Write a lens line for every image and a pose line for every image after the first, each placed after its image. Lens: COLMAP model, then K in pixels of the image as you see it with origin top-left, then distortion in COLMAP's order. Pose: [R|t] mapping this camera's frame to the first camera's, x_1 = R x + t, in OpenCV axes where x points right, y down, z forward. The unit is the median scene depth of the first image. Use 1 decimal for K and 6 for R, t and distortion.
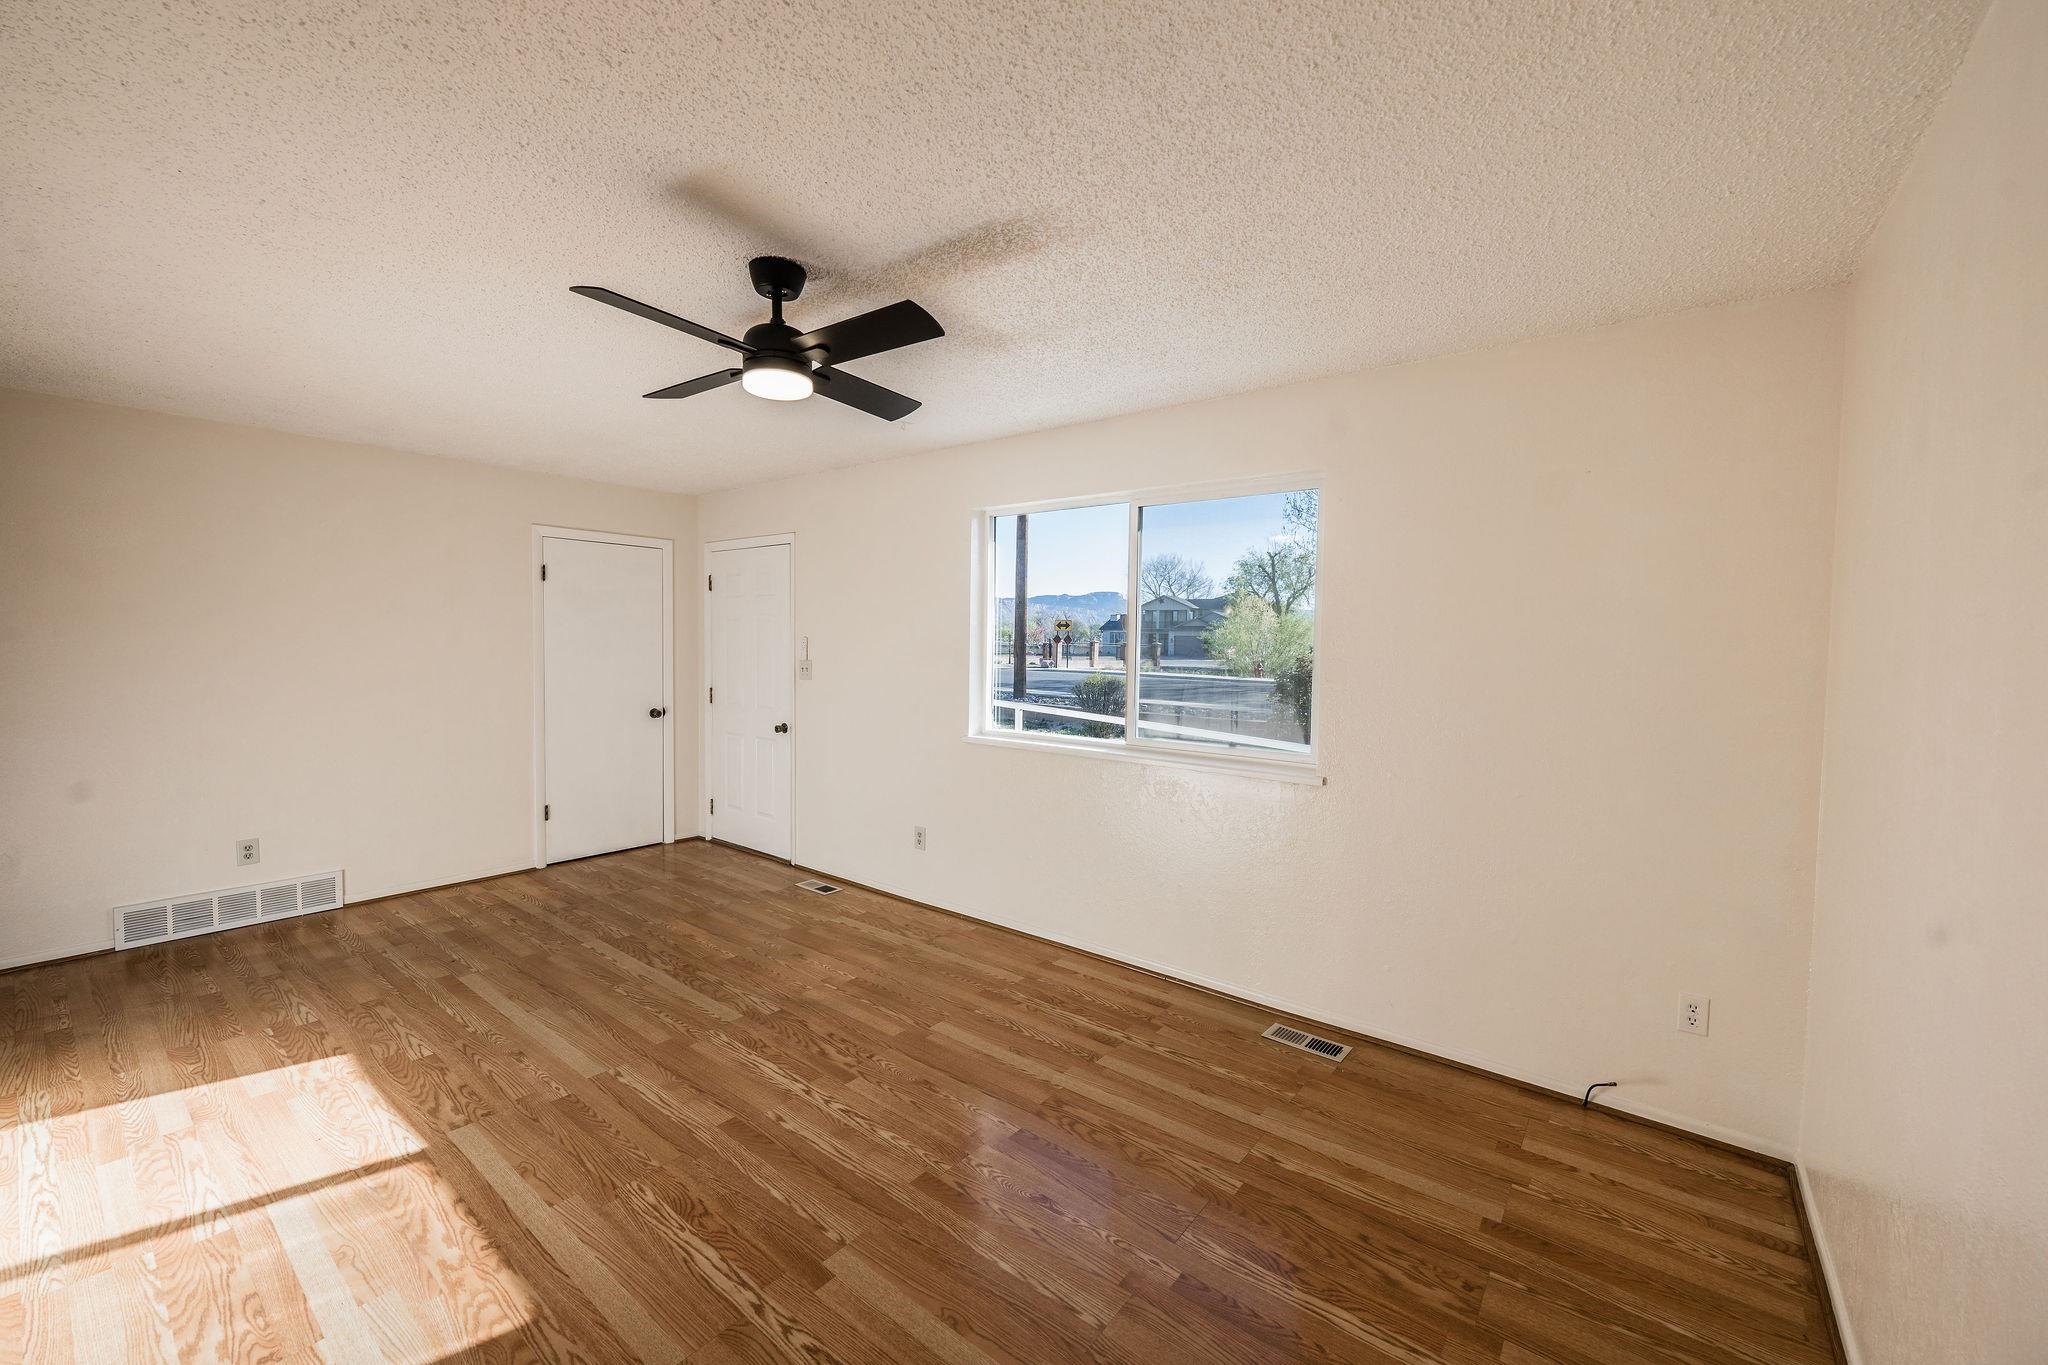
lens RADIAL K [[808.7, 0, 1008.2], [0, 808.7, 679.1], [0, 0, 1]] dist [-0.001496, -0.000187]
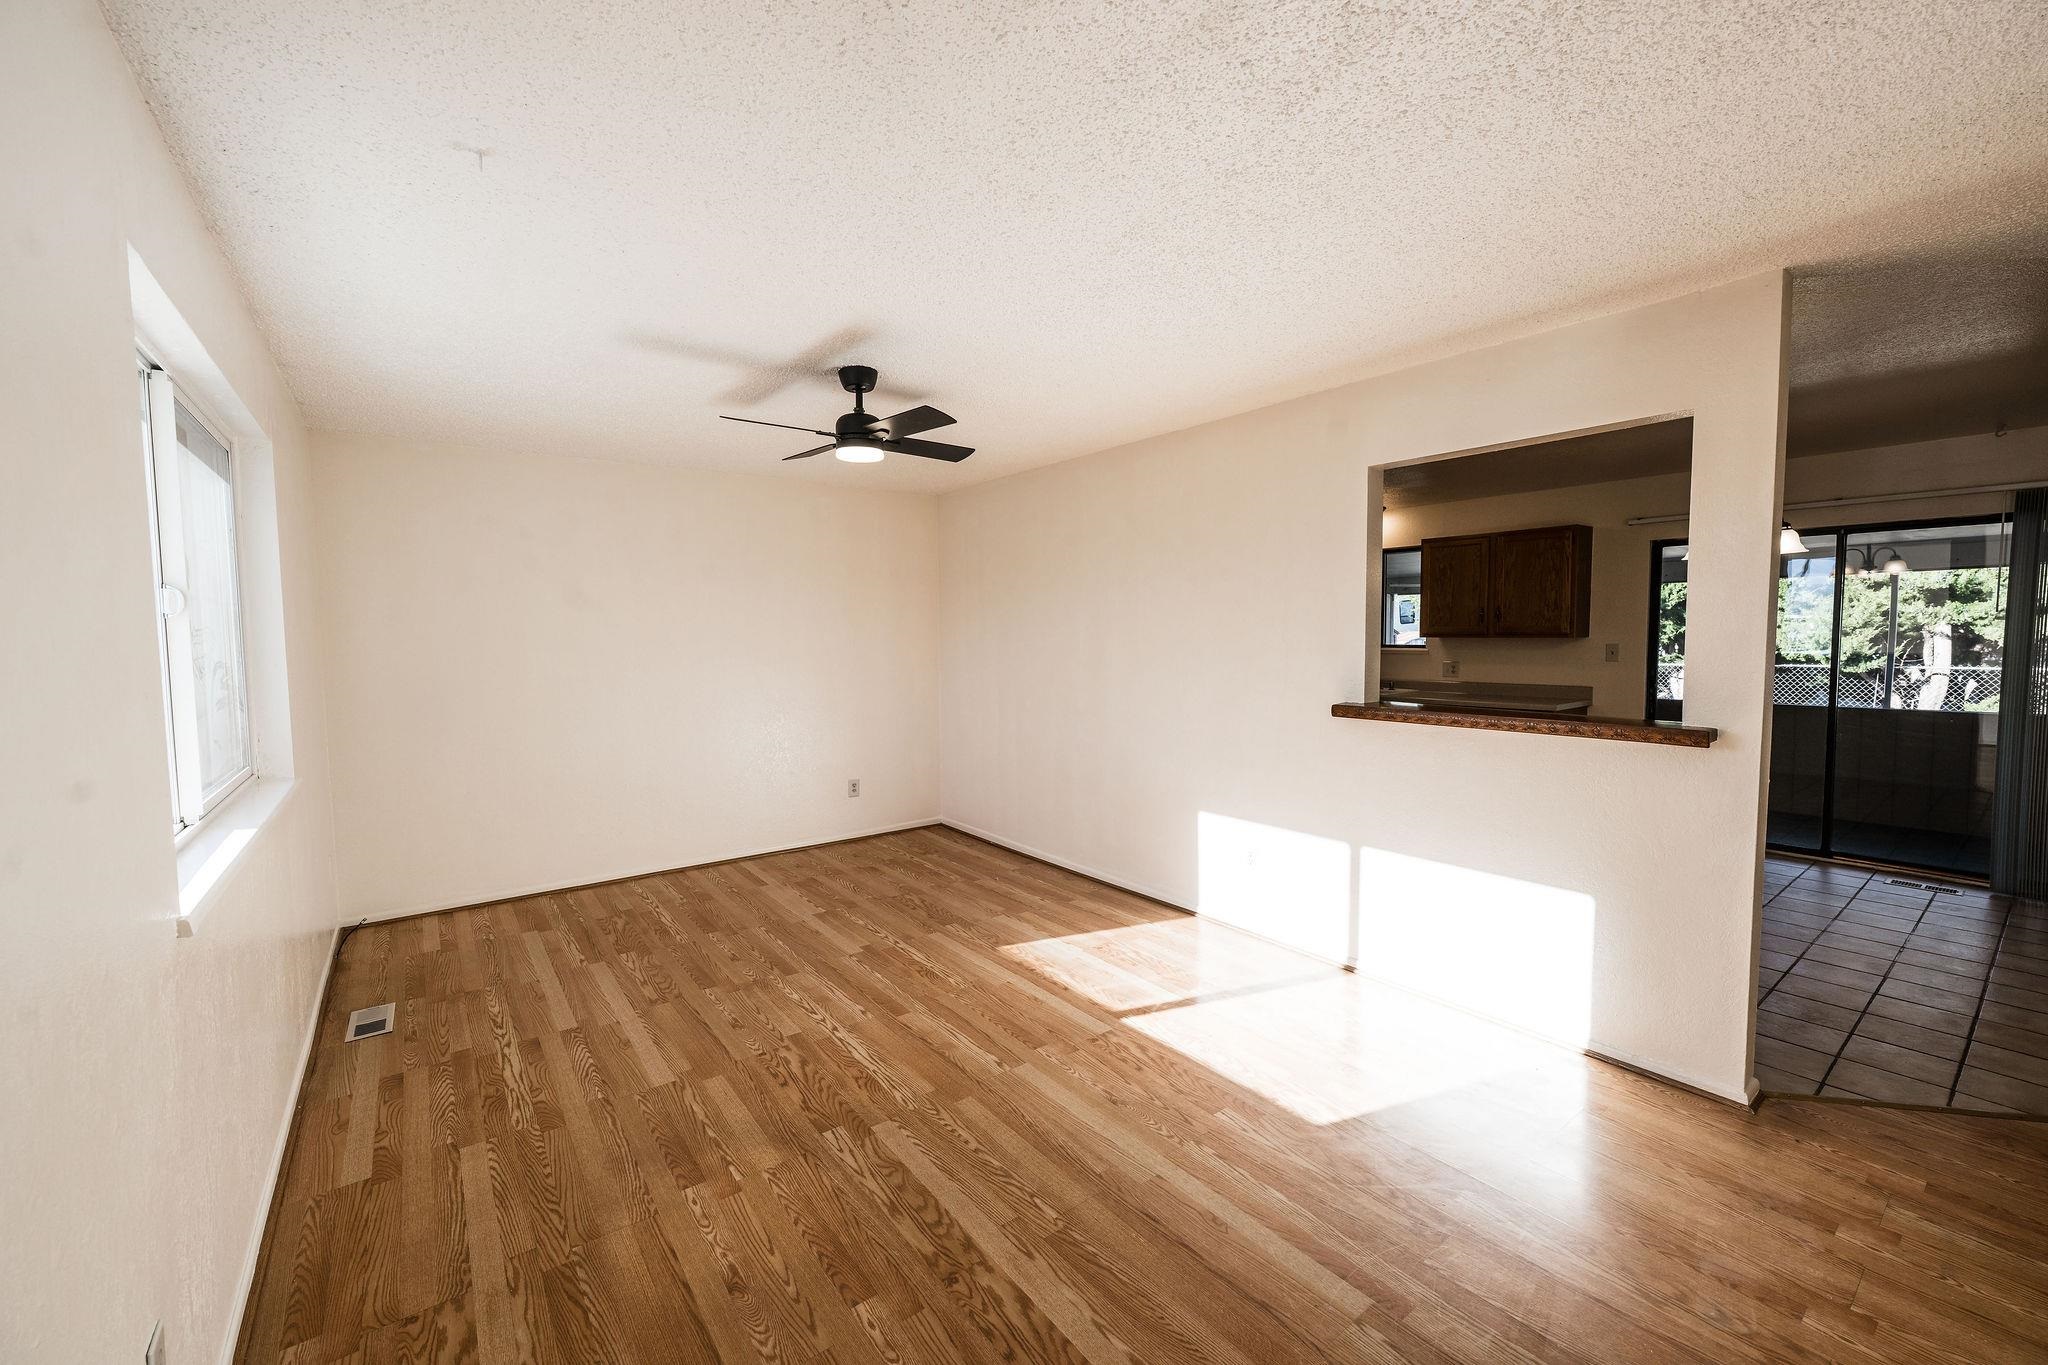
lens RADIAL K [[808.7, 0, 1008.2], [0, 808.7, 679.1], [0, 0, 1]] dist [-0.001496, -0.000187]
pose [[-0.968330, -0.019268, 0.248928, -0.747824], [0.008179, 0.994034, 0.108760, -0.103404], [-0.249539, 0.107352, -0.962396, 1.951506]]
